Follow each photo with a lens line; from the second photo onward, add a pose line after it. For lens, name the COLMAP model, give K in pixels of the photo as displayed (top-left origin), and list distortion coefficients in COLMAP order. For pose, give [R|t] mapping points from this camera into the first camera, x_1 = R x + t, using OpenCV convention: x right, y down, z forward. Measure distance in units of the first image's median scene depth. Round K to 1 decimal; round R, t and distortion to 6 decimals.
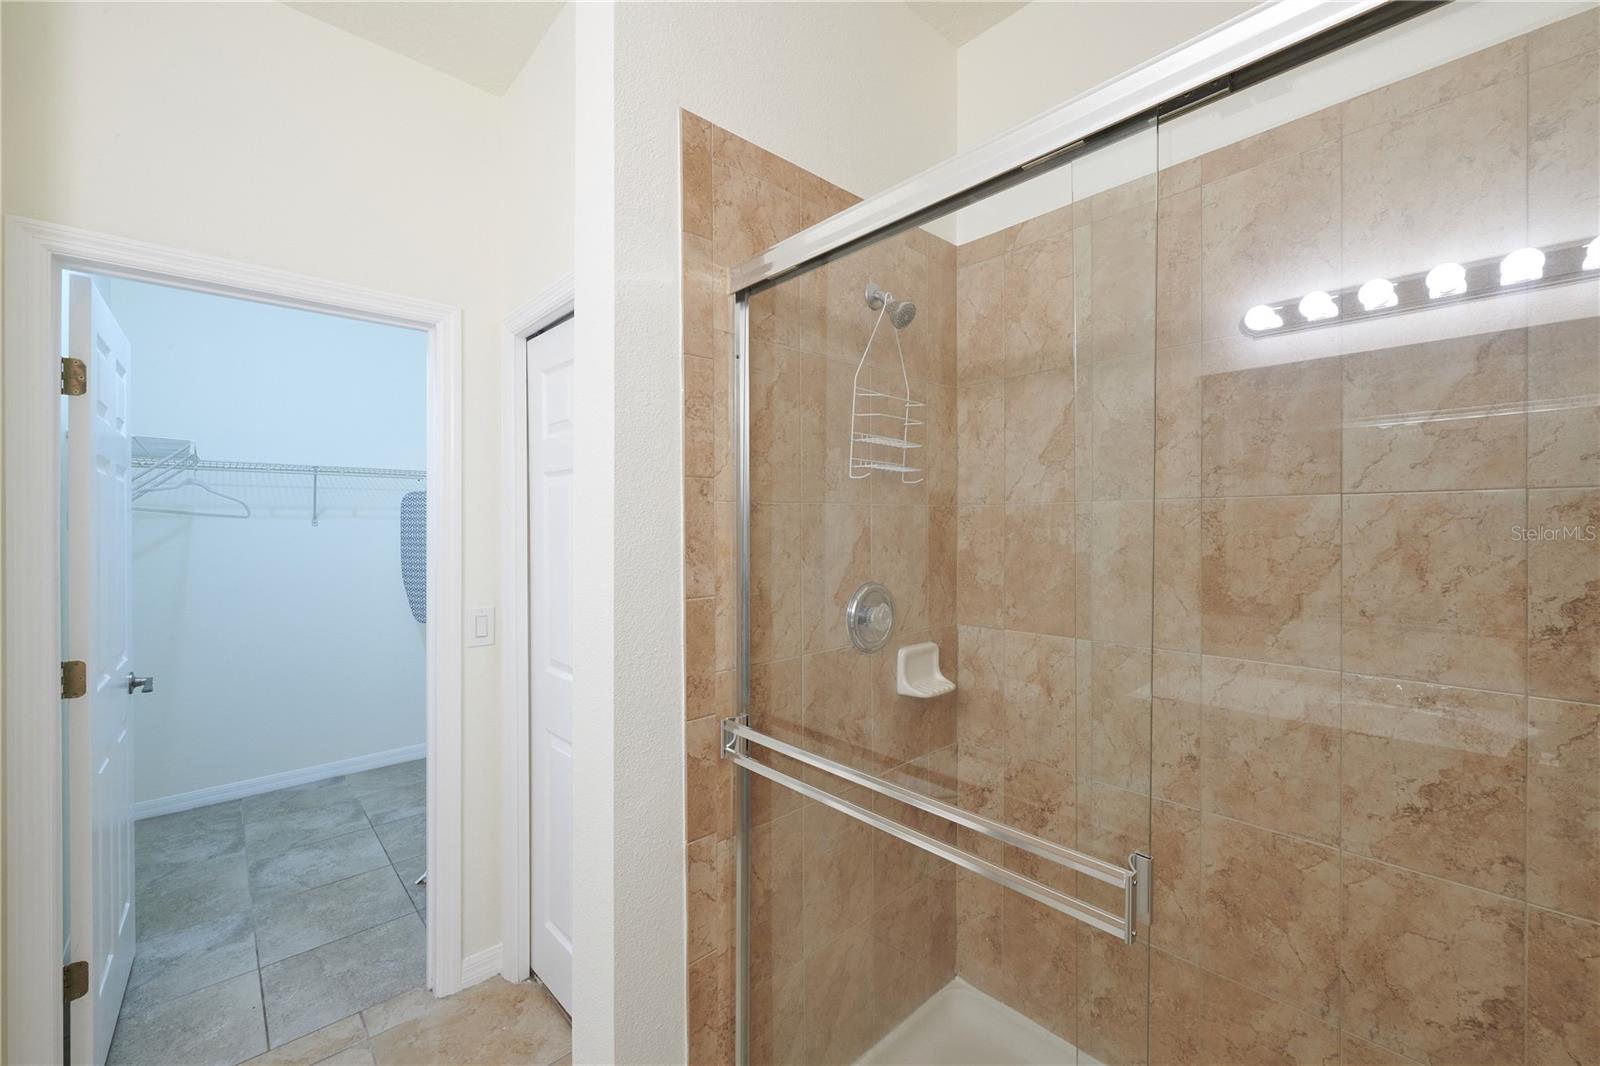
lens RADIAL K [[644.0, 0, 804.9], [0, 644.0, 531.9], [0, 0, 1]] dist [0.001031, 0.000246]
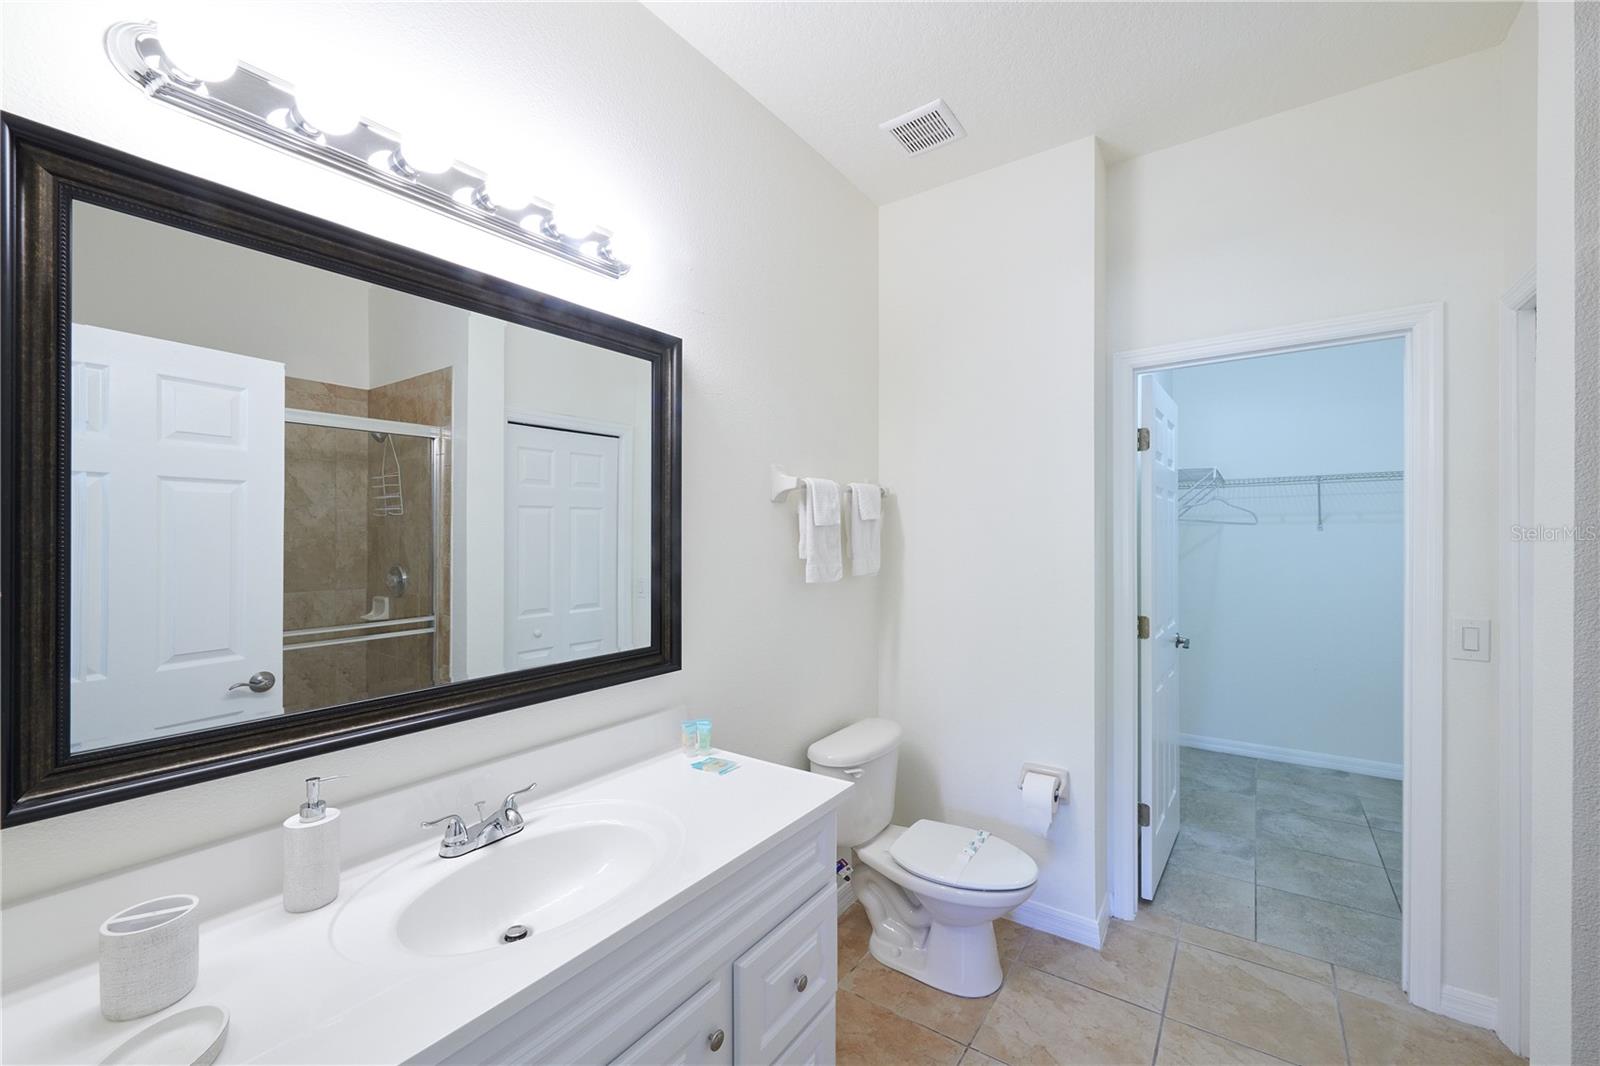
lens RADIAL K [[644.0, 0, 810.1], [0, 644.0, 534.0], [0, 0, 1]] dist [0.001031, 0.000246]
pose [[0.216915, -0.001716, -0.976189, 0.175711], [-0.001768, 0.999996, -0.002151, 0.000301], [0.976189, 0.002193, 0.216911, -0.109534]]
